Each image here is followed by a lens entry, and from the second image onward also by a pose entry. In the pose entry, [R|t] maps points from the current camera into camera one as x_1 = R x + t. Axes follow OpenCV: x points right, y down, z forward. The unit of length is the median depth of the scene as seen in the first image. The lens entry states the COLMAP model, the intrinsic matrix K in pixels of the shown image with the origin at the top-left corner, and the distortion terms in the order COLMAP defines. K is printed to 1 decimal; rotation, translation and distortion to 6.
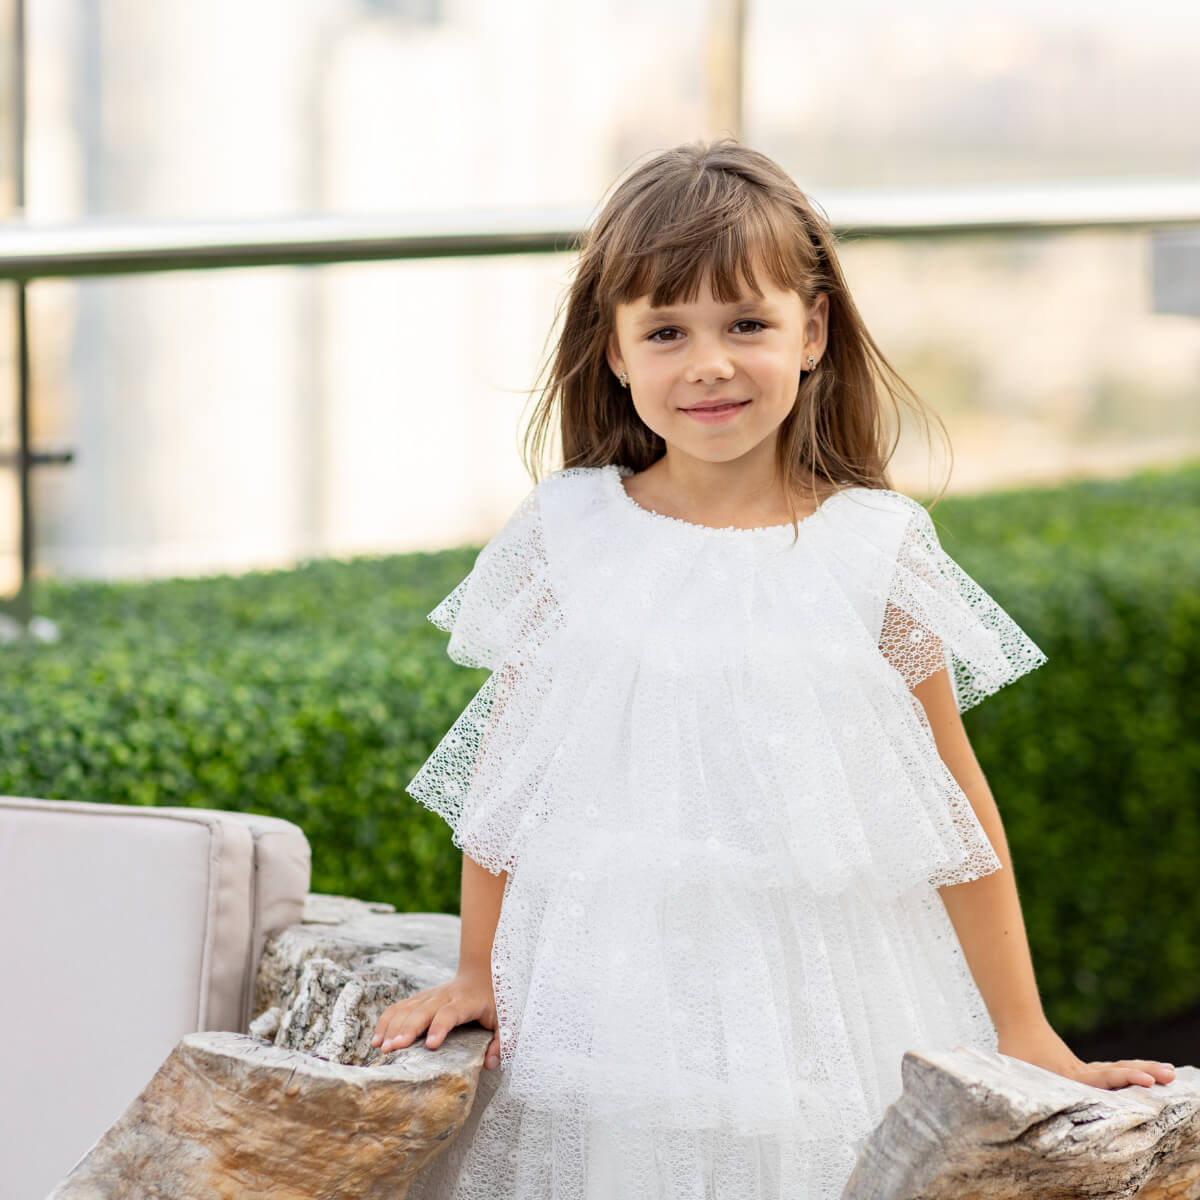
lens RADIAL K [[4794.1, 0, 600.0], [0, 4794.1, 600.0], [0, 0, 1]] dist [0.082364, -0.325945]
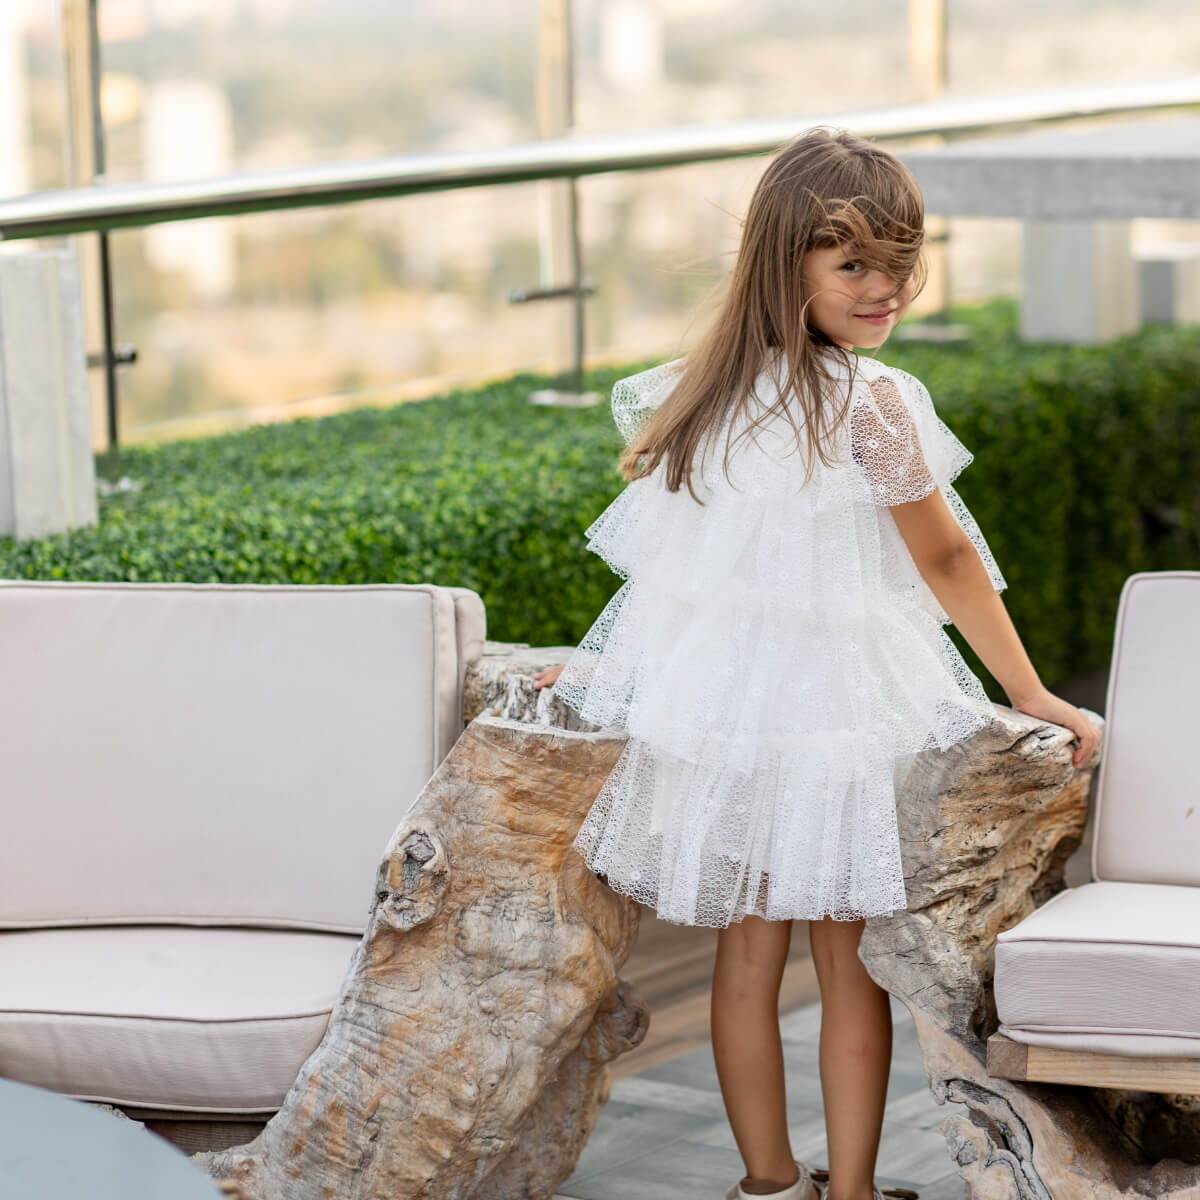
lens RADIAL K [[4794.1, 0, 600.0], [0, 4794.1, 600.0], [0, 0, 1]] dist [0.082364, -0.325945]
pose [[0.988999, -0.057301, 0.136373, -0.257447], [0.053587, 0.998089, 0.030755, 0.006416], [-0.137874, -0.023109, 0.990180, -0.548327]]
